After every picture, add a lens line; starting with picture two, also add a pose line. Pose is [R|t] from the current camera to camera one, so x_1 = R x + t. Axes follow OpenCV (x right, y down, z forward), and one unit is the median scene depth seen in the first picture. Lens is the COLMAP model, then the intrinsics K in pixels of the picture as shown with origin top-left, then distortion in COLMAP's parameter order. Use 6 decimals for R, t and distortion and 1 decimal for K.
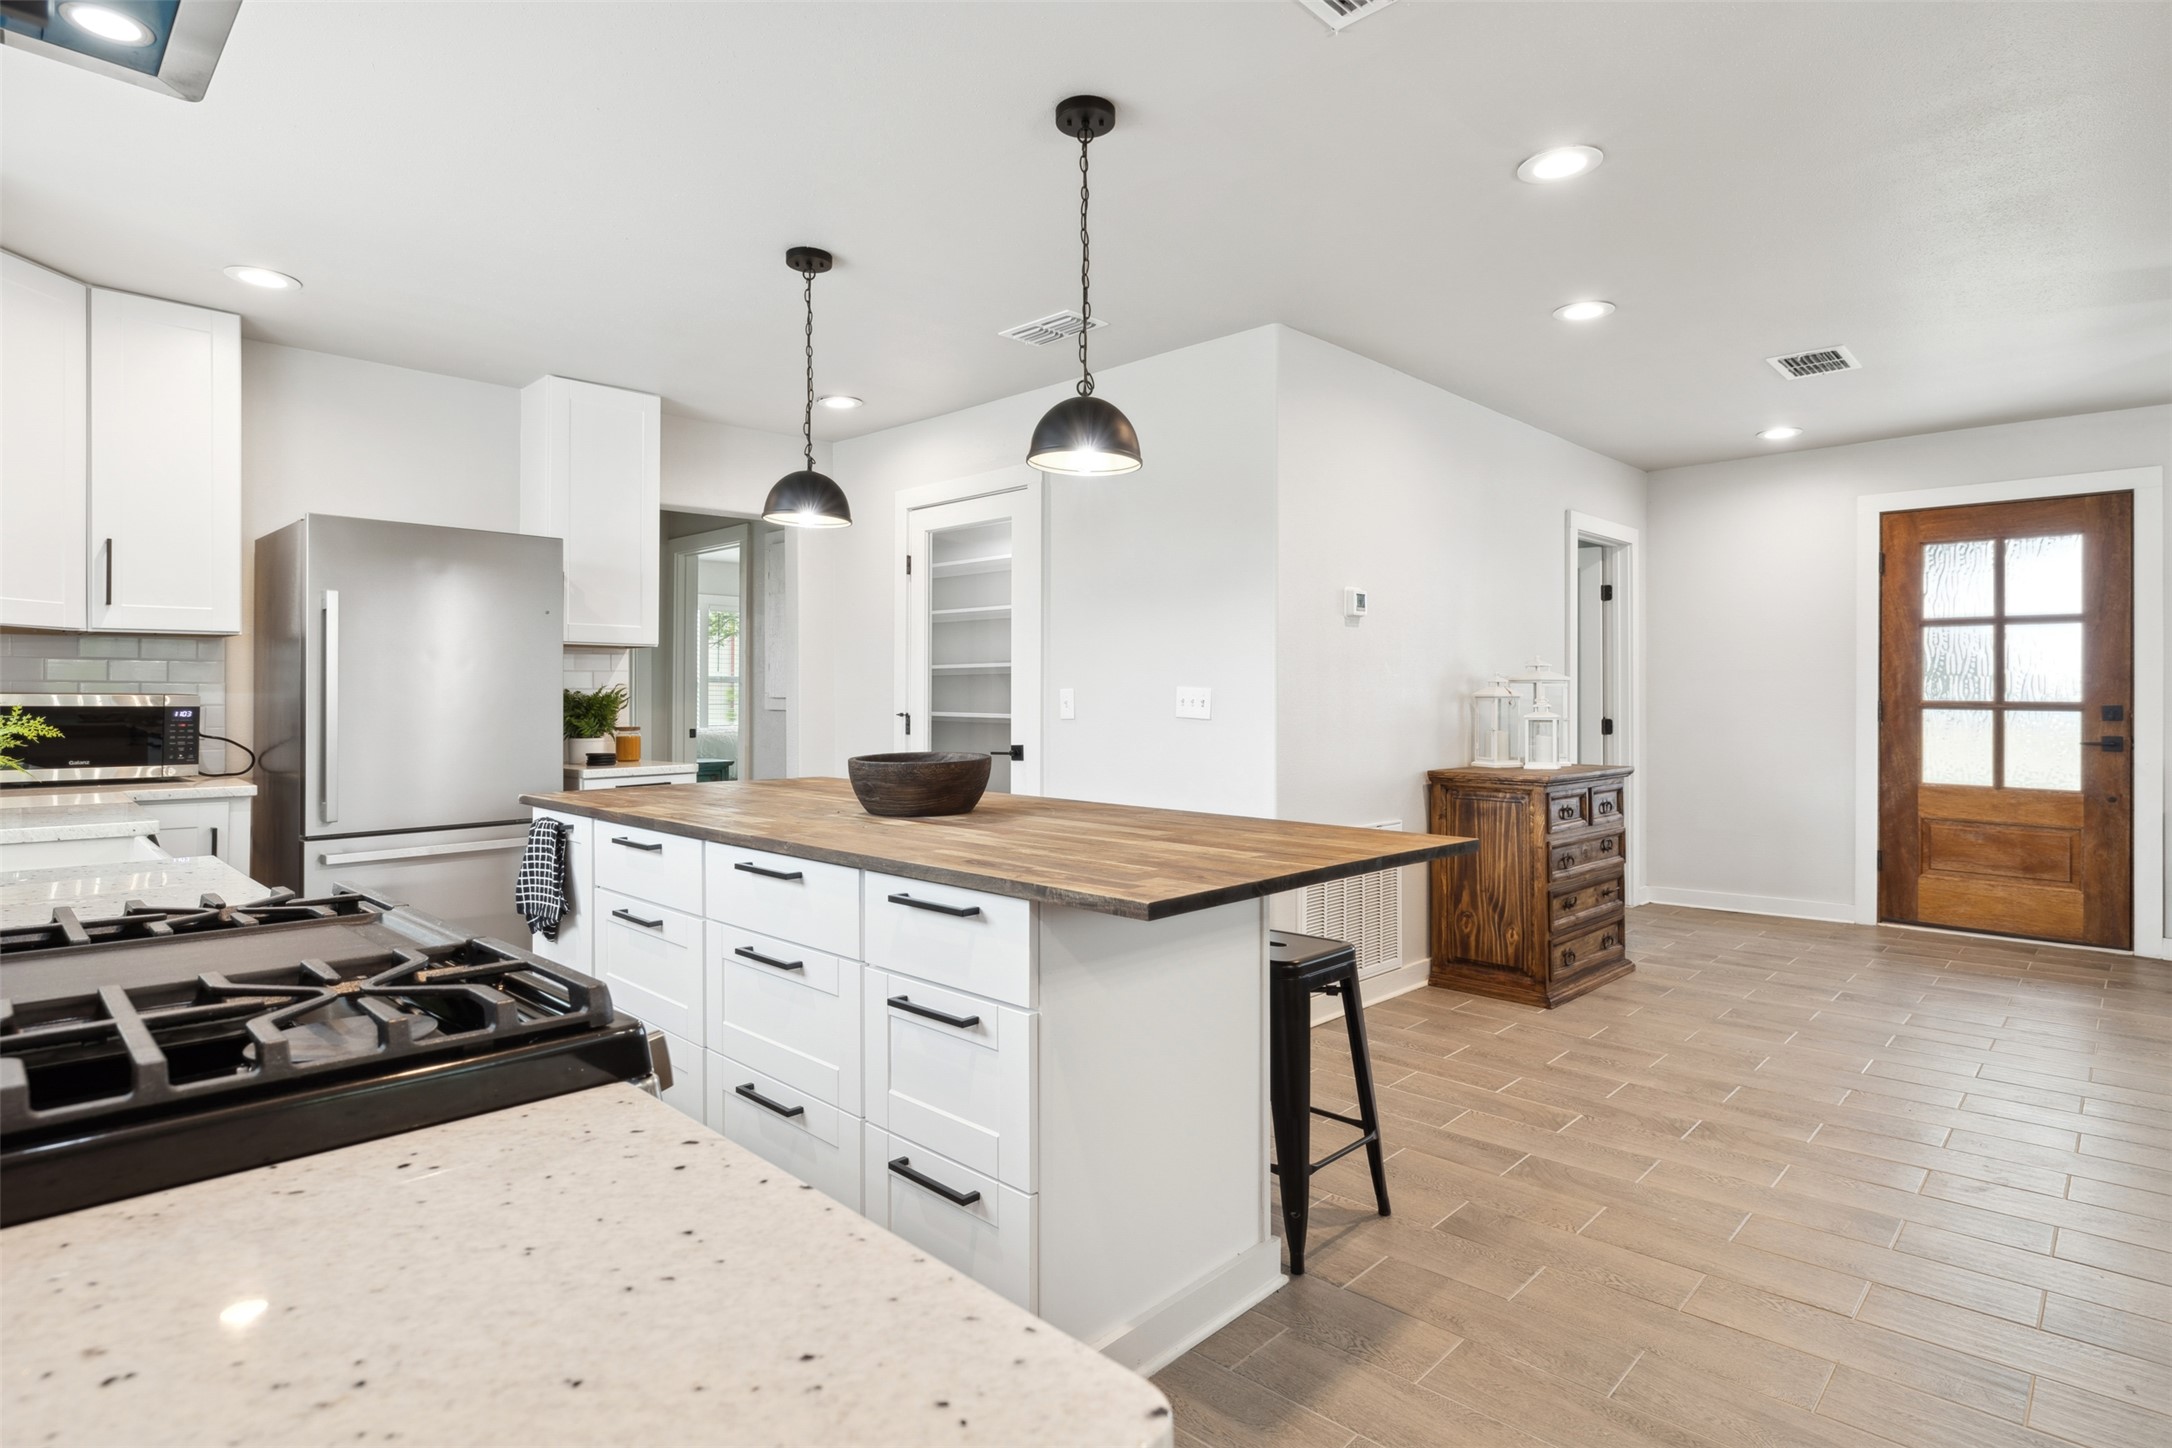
lens RADIAL K [[1134.3, 0, 1088.0], [0, 1134.3, 693.7], [0, 0, 1]] dist [-0.000358, -0.000245]
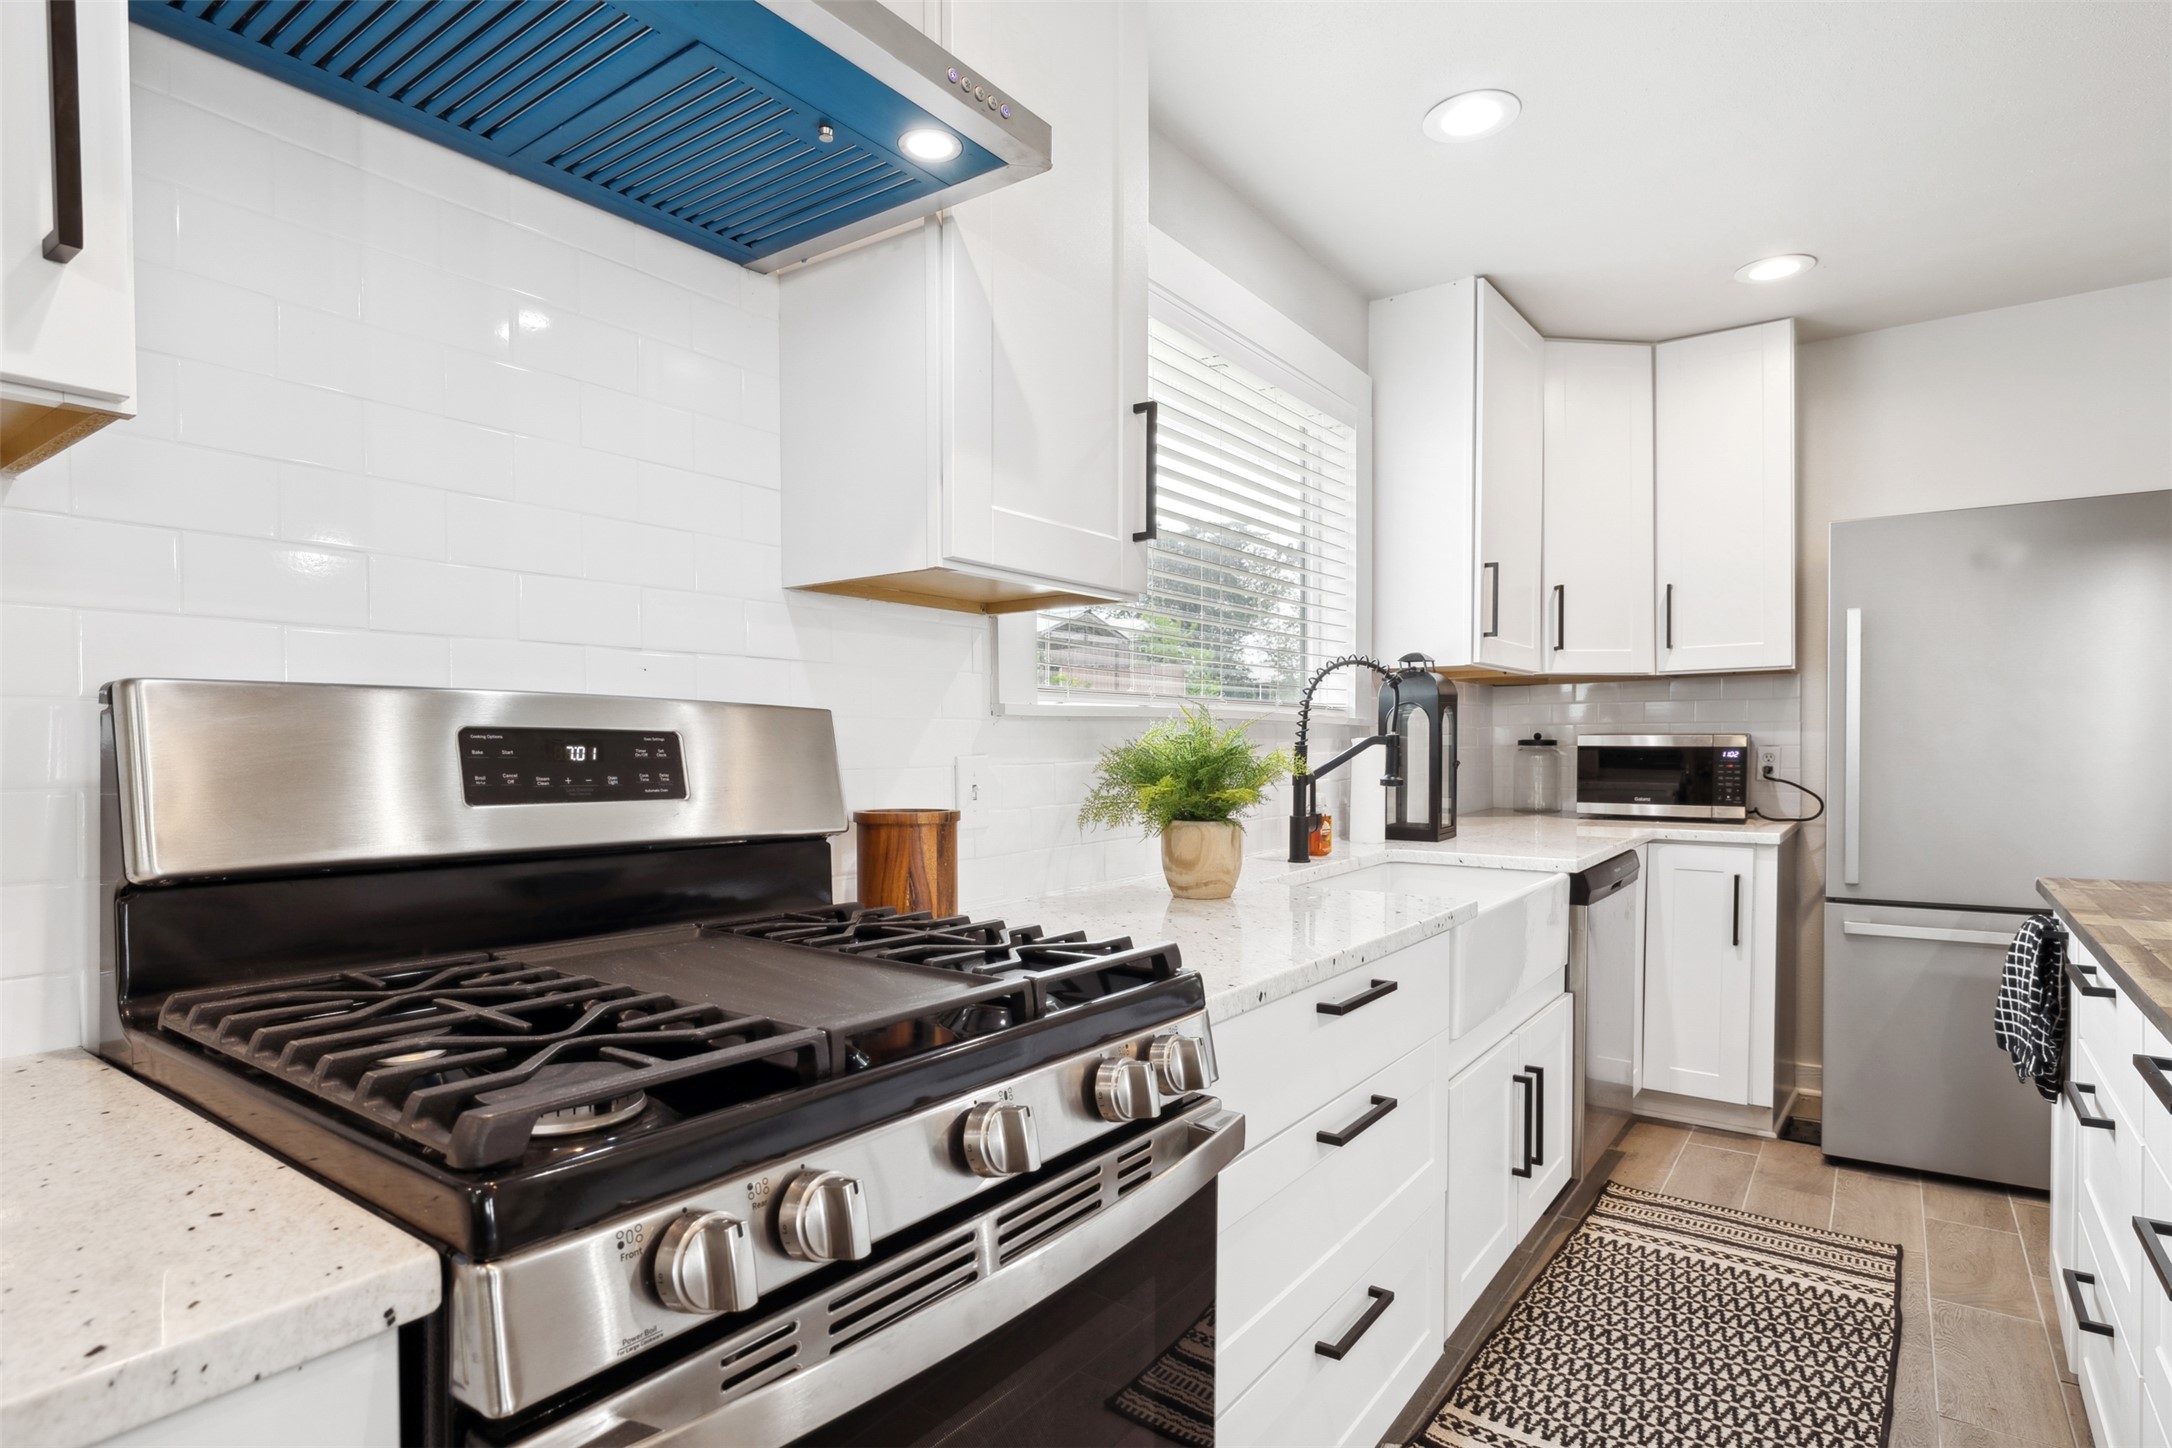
lens RADIAL K [[1133.9, 0, 1086.1], [0, 1133.9, 768.5], [0, 0, 1]] dist [0.000945, -0.000005]
pose [[0.151546, 0.023455, -0.988172, 0.080623], [0.000566, 0.999716, 0.023816, 0.006555], [0.988450, -0.004169, 0.151490, 0.309154]]
